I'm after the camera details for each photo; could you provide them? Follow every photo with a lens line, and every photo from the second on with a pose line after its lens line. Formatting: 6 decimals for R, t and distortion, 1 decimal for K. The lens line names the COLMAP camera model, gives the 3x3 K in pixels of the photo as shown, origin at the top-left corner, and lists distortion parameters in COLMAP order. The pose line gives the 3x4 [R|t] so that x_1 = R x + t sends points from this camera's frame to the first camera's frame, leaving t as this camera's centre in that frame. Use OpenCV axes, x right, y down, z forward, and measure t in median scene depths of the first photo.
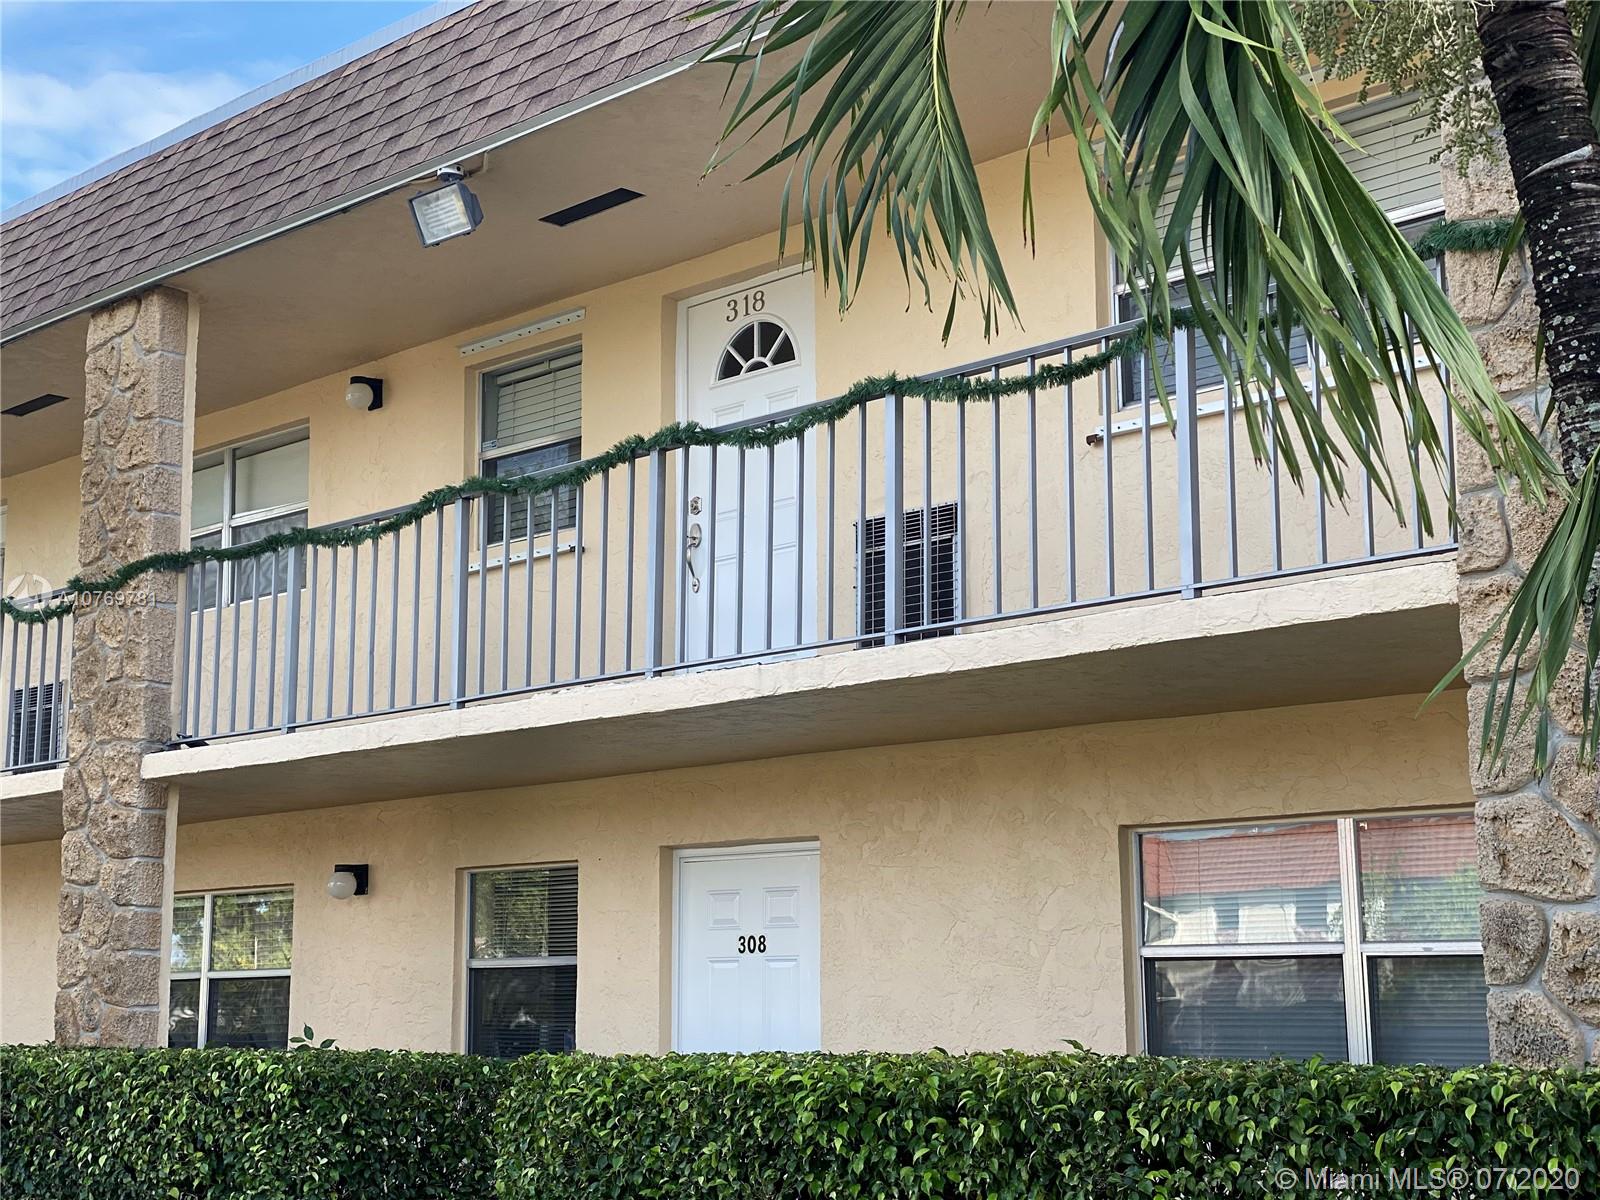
lens RADIAL K [[2406.4, 0, 799.7], [0, 2406.4, 598.4], [0, 0, 1]] dist [0.040892, 0.000000]
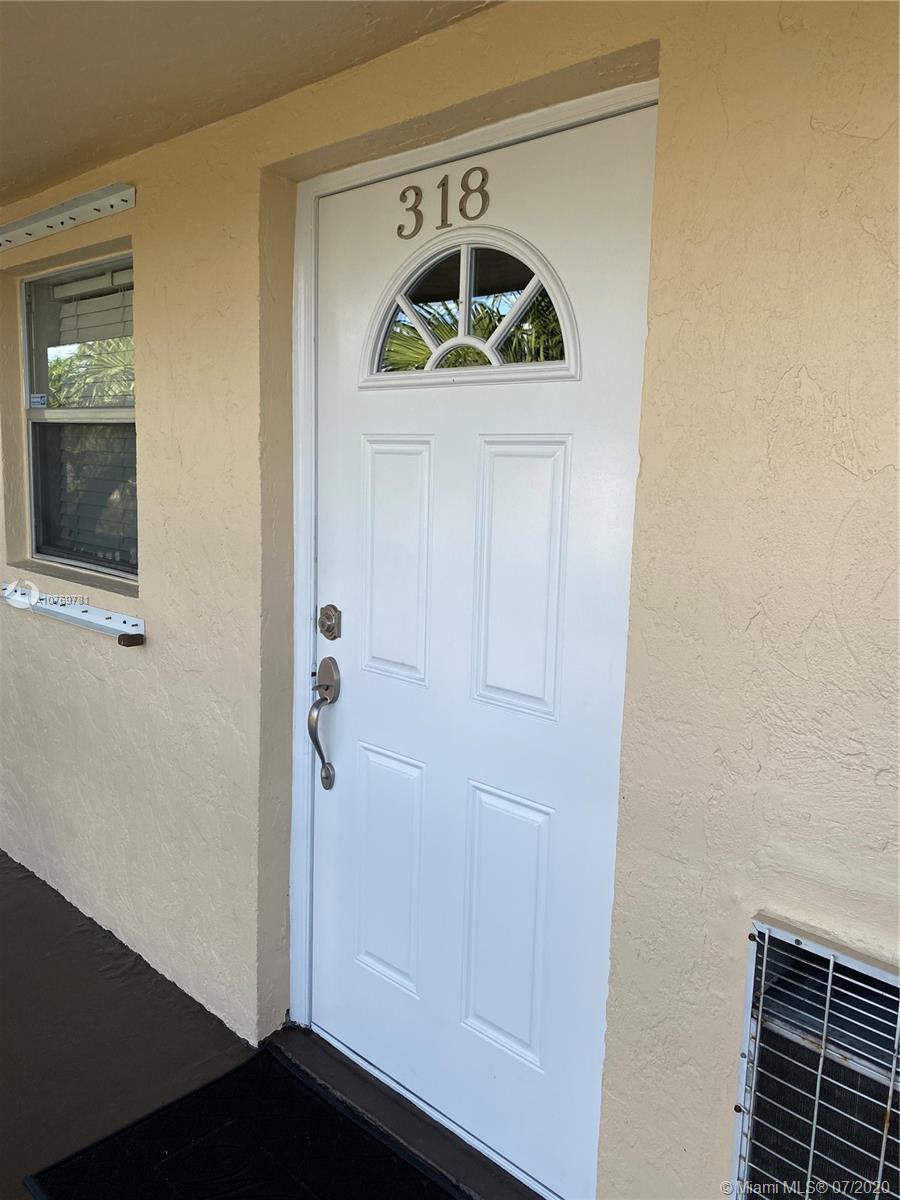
lens RADIAL K [[921.9, 0, 450.2], [0, 921.9, 597.0], [0, 0, 1]] dist [0.033934, -0.036572]
pose [[0.999304, 0.029346, 0.023039, -0.022721], [-0.035118, 0.948357, 0.315255, -0.106875], [-0.012598, -0.315844, 0.948727, 0.818506]]
